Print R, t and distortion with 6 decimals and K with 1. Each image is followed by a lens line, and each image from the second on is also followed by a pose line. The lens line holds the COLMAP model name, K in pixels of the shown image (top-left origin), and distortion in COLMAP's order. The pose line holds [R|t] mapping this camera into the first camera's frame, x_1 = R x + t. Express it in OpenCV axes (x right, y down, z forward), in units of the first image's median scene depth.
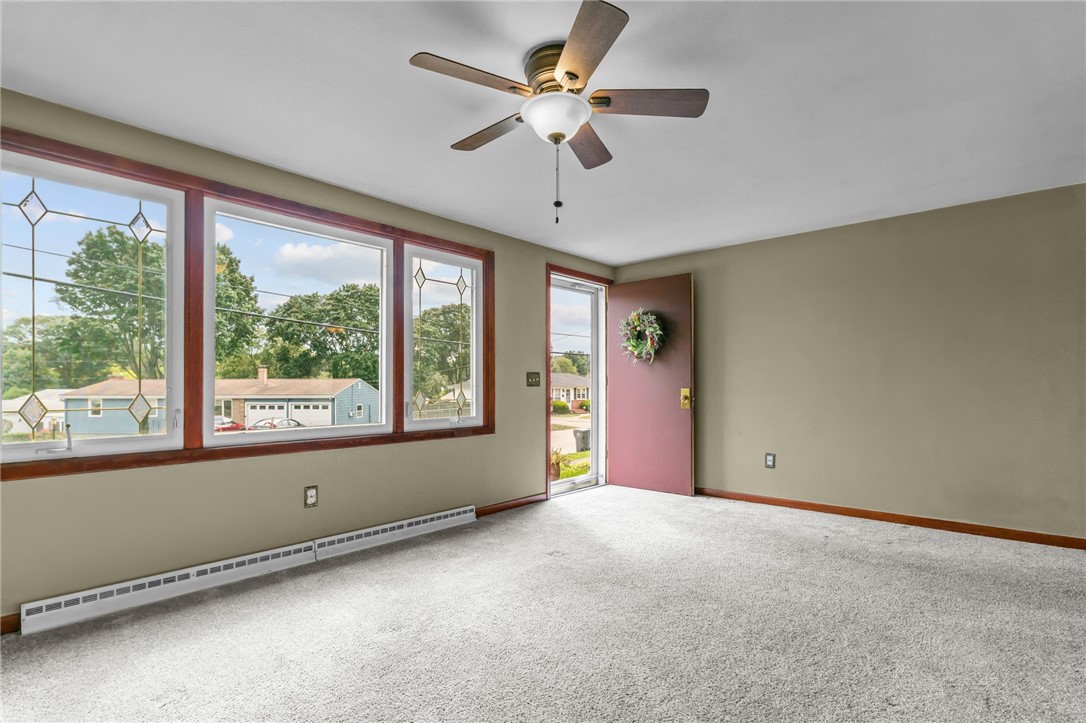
lens RADIAL K [[545.3, 0, 542.1], [0, 545.3, 380.4], [0, 0, 1]] dist [-0.000151, -0.000329]
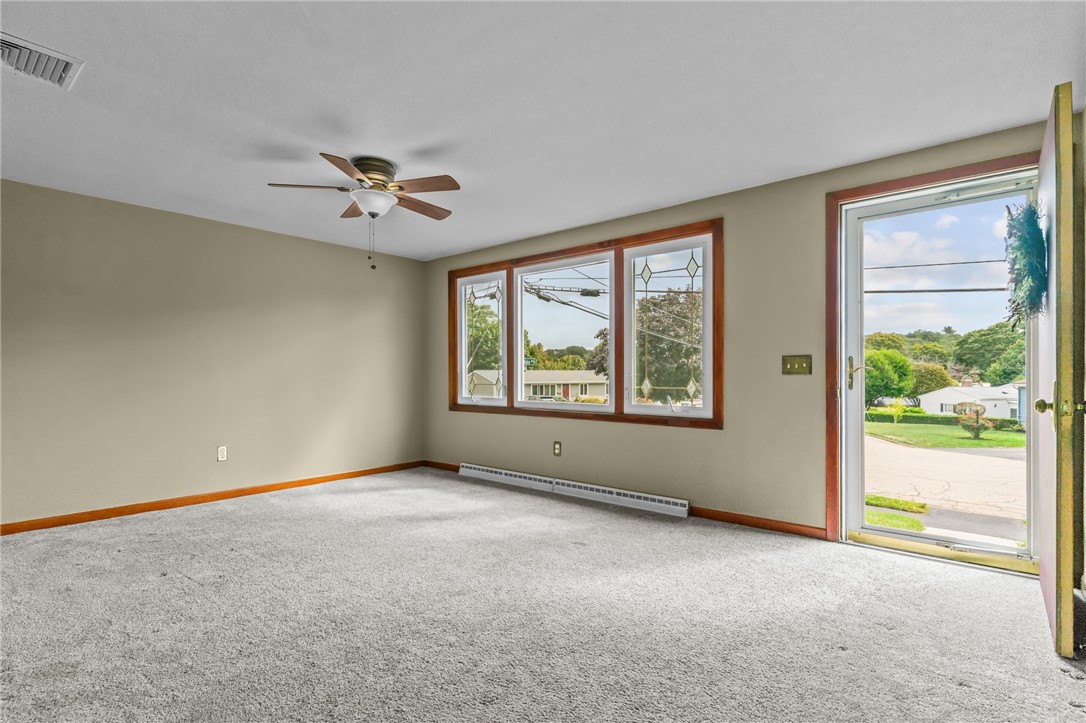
lens RADIAL K [[518.2, 0, 545.6], [0, 518.2, 373.6], [0, 0, 1]] dist [-0.002818, -0.000464]
pose [[0.012554, 0.001277, -0.999920, 0.835138], [0.009785, 0.999951, 0.001400, 0.006820], [0.999873, -0.009802, 0.012540, 0.817837]]
